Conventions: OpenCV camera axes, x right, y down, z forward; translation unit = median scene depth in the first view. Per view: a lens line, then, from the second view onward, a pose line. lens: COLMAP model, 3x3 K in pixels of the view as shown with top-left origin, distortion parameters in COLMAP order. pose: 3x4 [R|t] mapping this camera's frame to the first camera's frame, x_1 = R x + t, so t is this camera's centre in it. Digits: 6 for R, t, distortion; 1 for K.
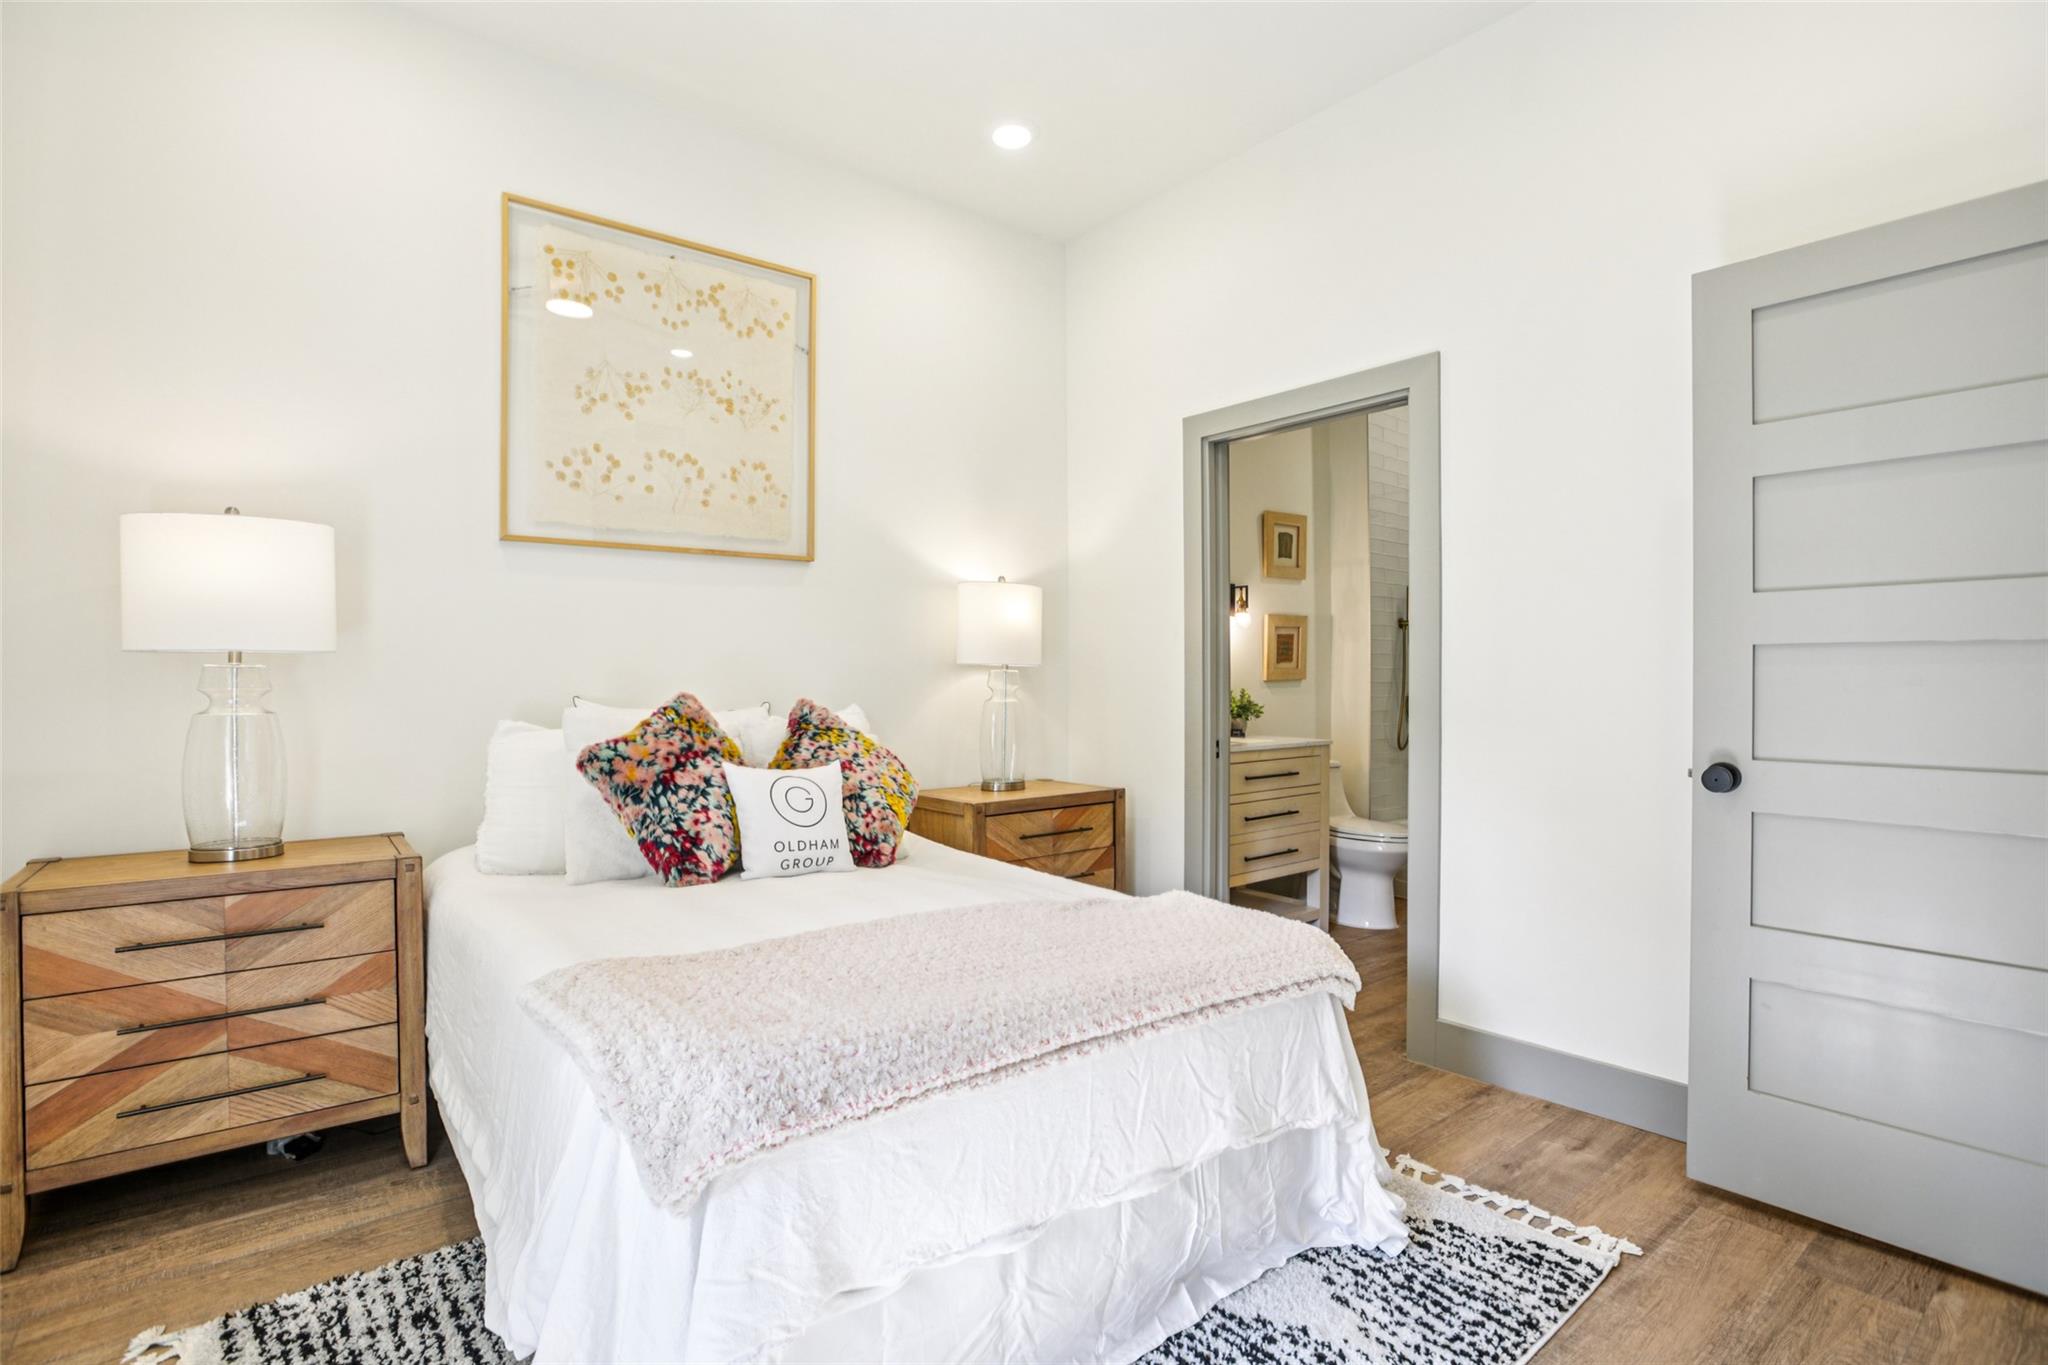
lens RADIAL K [[979.6, 0, 1024.0], [0, 979.6, 682.5], [0, 0, 1]] dist [-0.047614, 0.021045]
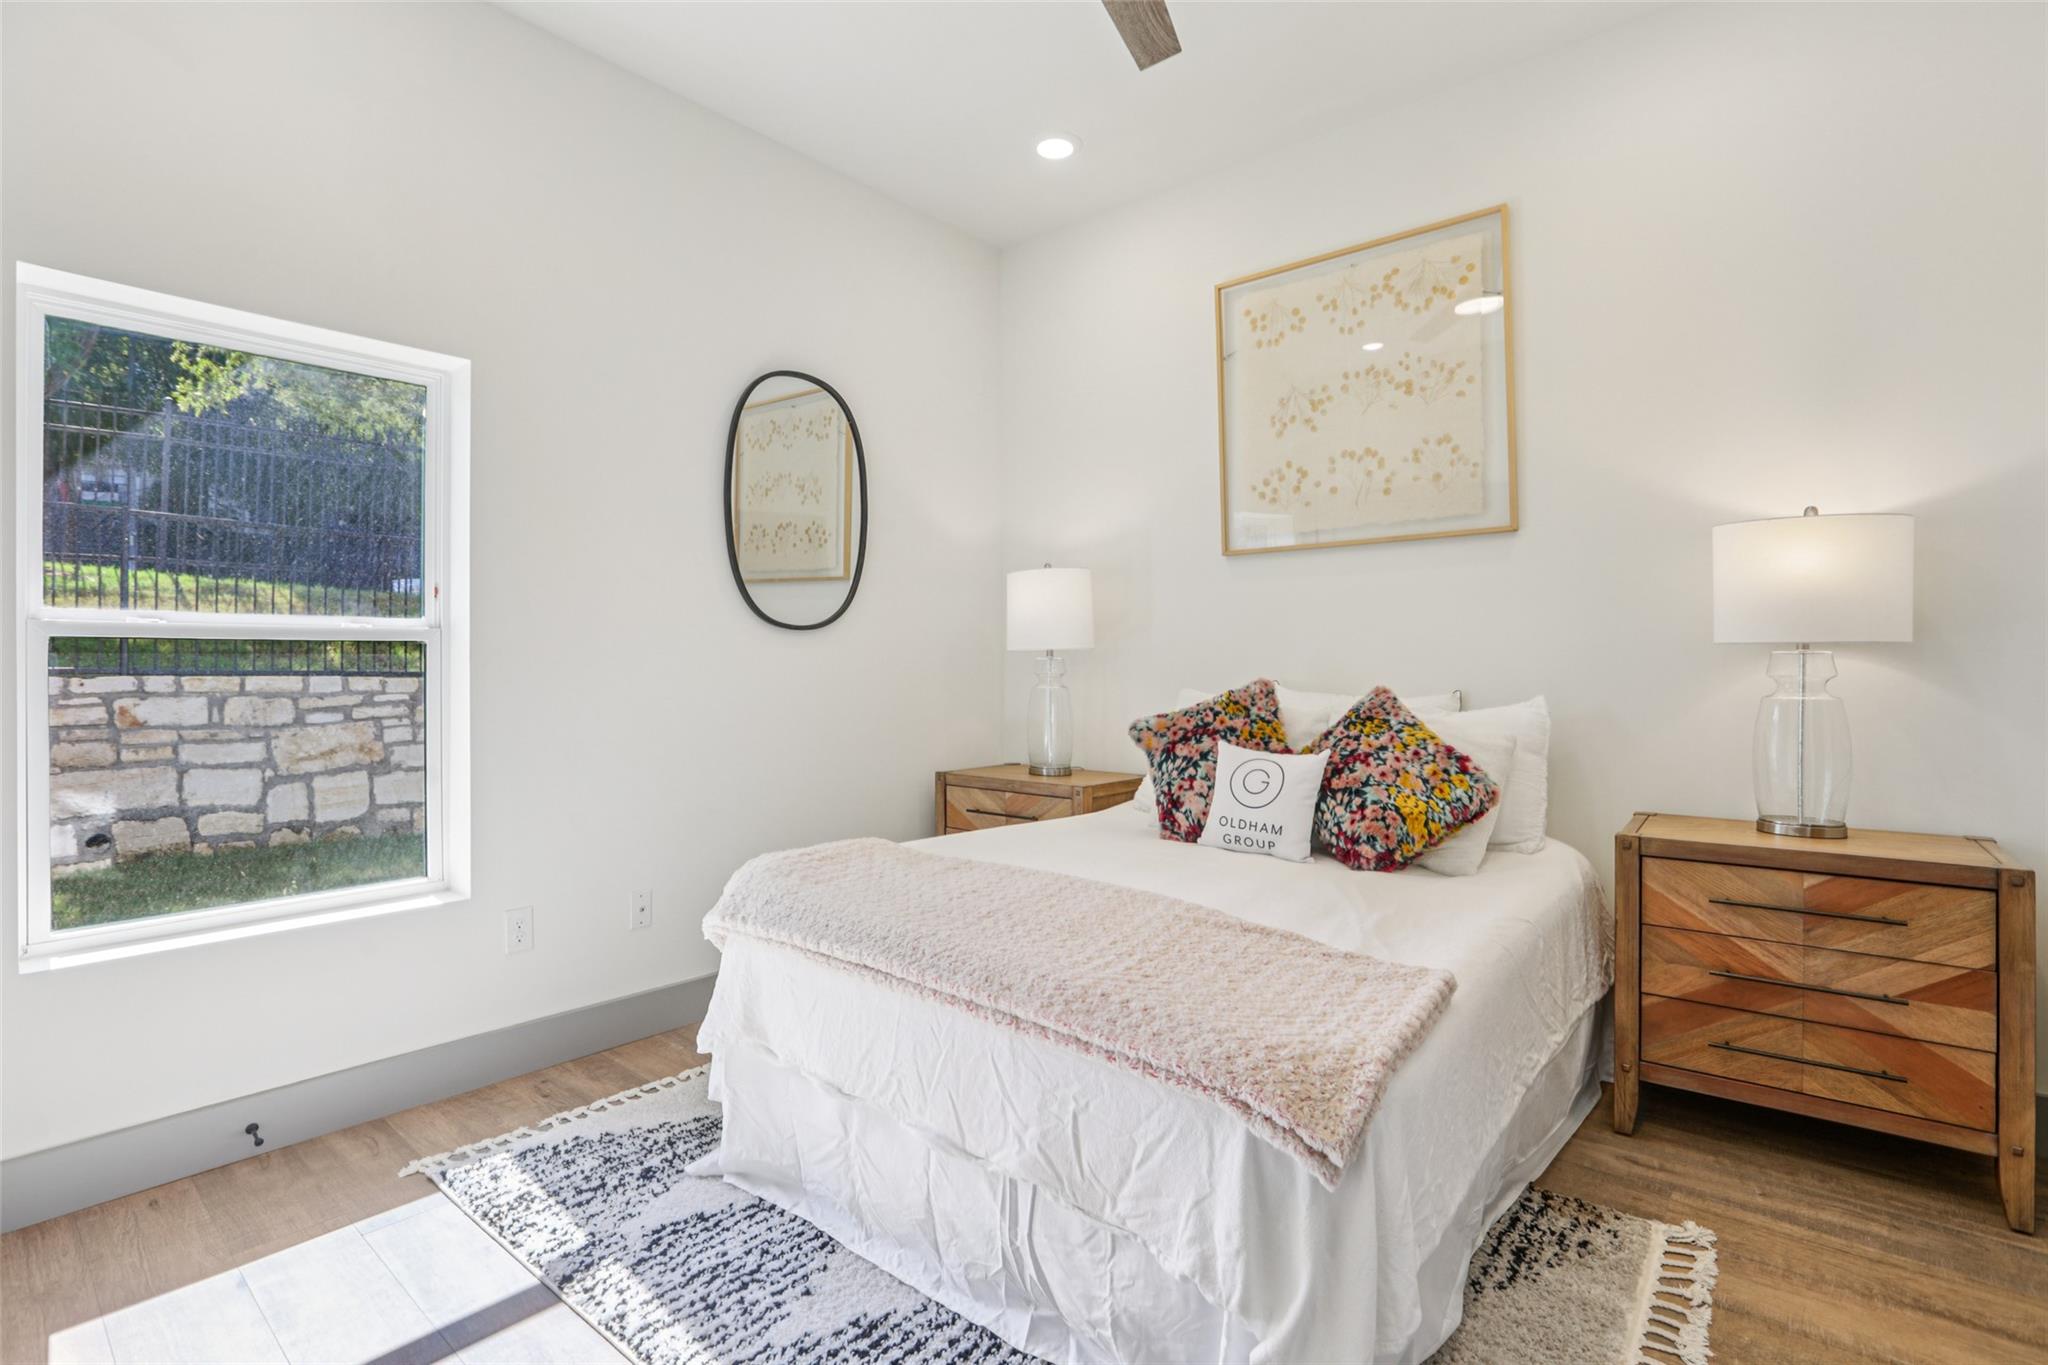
lens RADIAL K [[992.1, 0, 1048.4], [0, 992.1, 672.5], [0, 0, 1]] dist [-0.068405, 0.029335]
pose [[0.200653, 0.008726, -0.979624, 0.603014], [0.000290, 0.999960, 0.008967, -0.005472], [0.979662, -0.002084, 0.200642, 0.450257]]
